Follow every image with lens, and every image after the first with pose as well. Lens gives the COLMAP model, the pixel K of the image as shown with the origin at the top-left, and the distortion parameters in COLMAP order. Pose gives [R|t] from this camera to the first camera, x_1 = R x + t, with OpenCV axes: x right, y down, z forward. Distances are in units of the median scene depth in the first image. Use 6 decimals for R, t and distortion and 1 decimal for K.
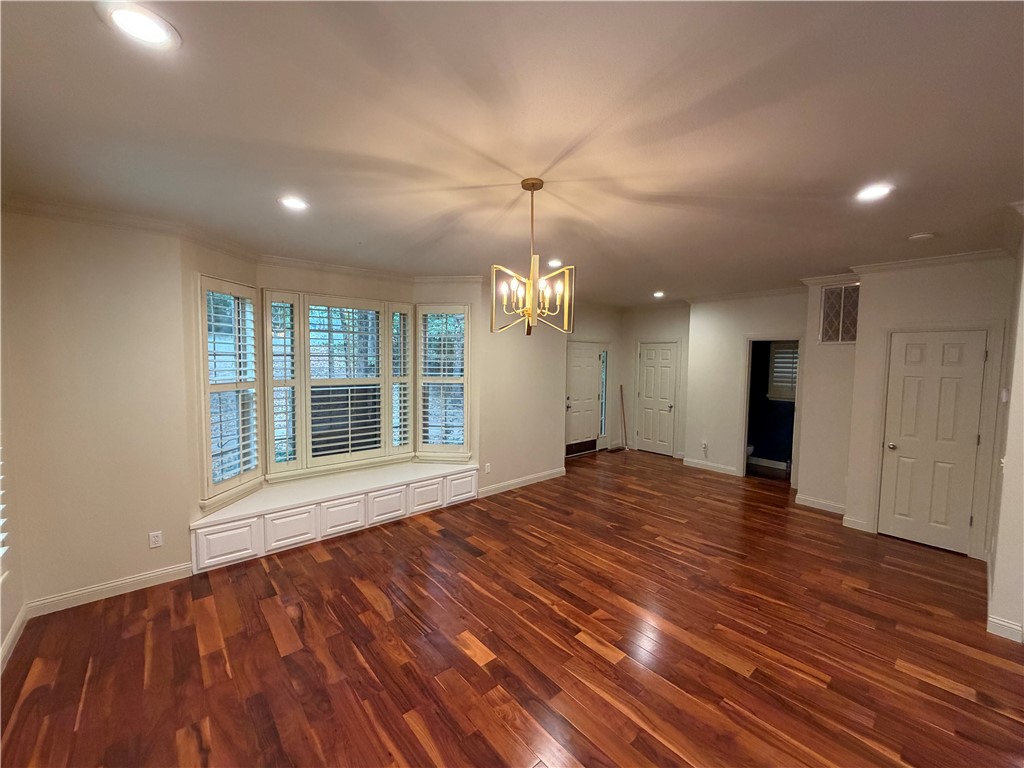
lens RADIAL K [[409.2, 0, 511.5], [0, 409.2, 384.4], [0, 0, 1]] dist [0.005677, 0.000116]
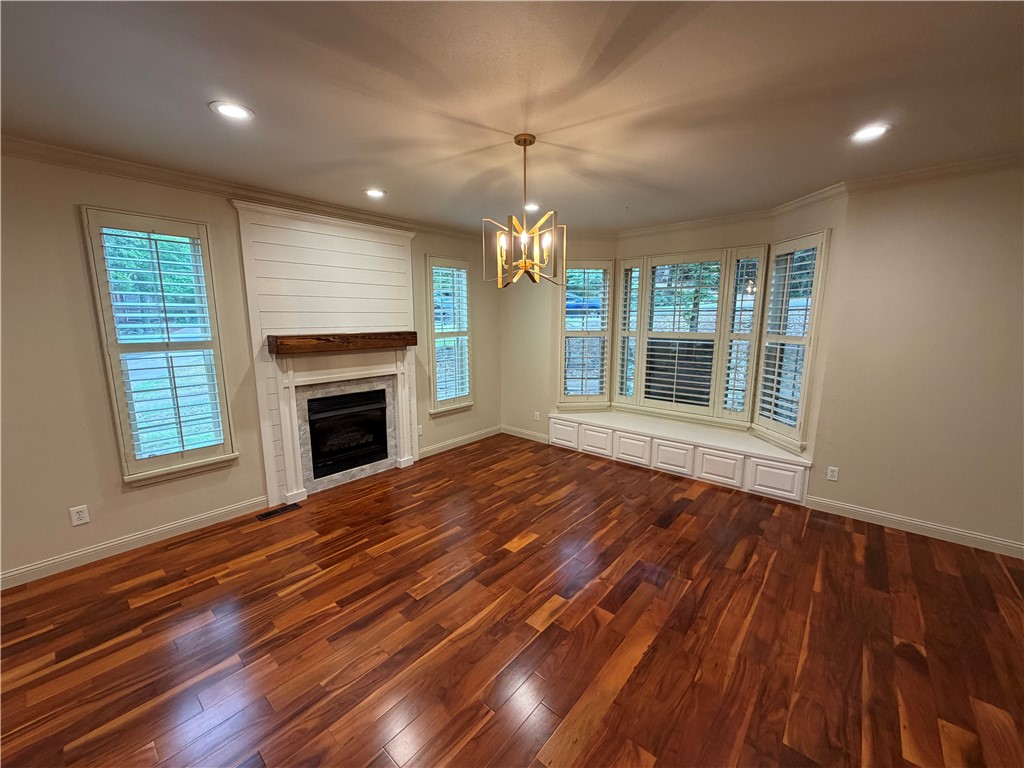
lens RADIAL K [[409.2, 0, 508.5], [0, 409.2, 384.6], [0, 0, 1]] dist [0.005677, 0.000116]
pose [[0.139244, 0.151531, -0.978596, 0.725591], [-0.057636, 0.987788, 0.144754, -0.011753], [0.988579, 0.036246, 0.146277, 0.515515]]
